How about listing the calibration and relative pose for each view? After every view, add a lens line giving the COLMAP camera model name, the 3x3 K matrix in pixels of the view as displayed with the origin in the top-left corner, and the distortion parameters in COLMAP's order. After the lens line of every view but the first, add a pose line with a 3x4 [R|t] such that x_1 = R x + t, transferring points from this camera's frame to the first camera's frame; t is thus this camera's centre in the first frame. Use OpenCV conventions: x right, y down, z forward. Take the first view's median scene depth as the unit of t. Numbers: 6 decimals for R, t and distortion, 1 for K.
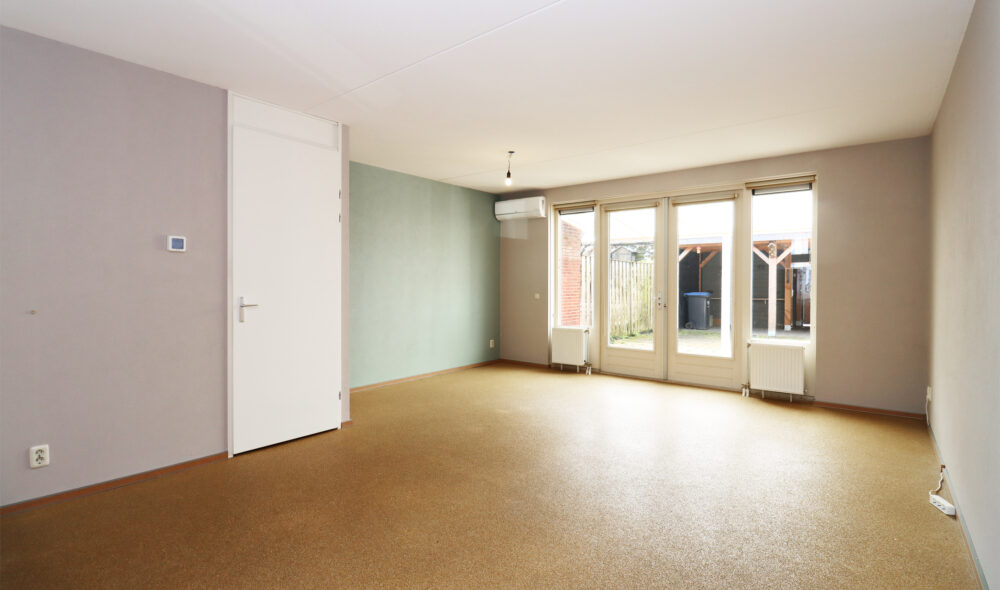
lens RADIAL K [[479.0, 0, 522.7], [0, 479.0, 292.3], [0, 0, 1]] dist [-0.001452, -0.000007]
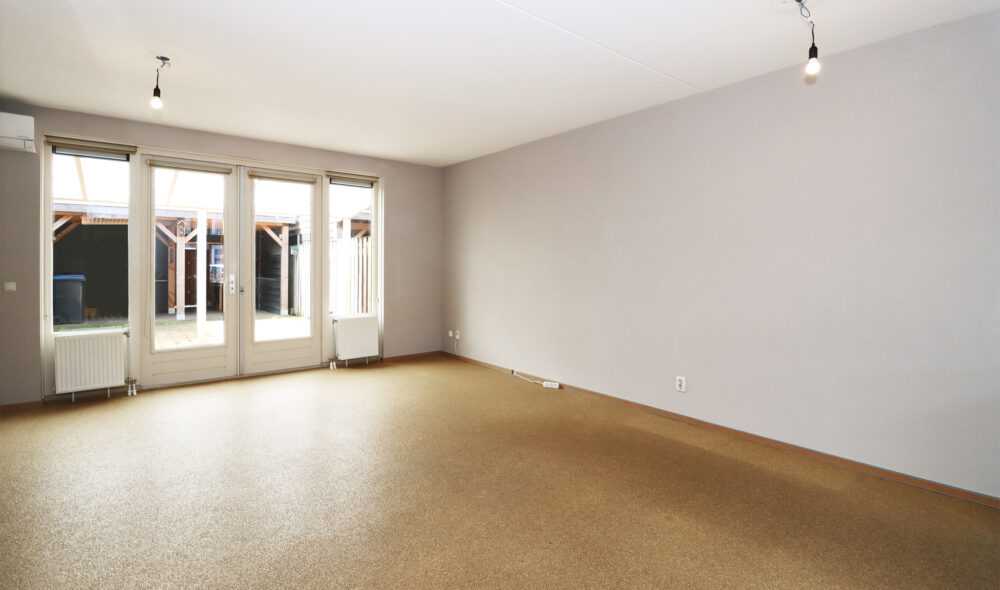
lens RADIAL K [[468.9, 0, 505.8], [0, 468.9, 259.6], [0, 0, 1]] dist [-0.000328, 0.000000]
pose [[0.226660, 0.007232, 0.973947, -0.421476], [0.016935, 0.999792, -0.011365, -0.008988], [-0.973827, 0.019069, 0.226490, 0.334478]]
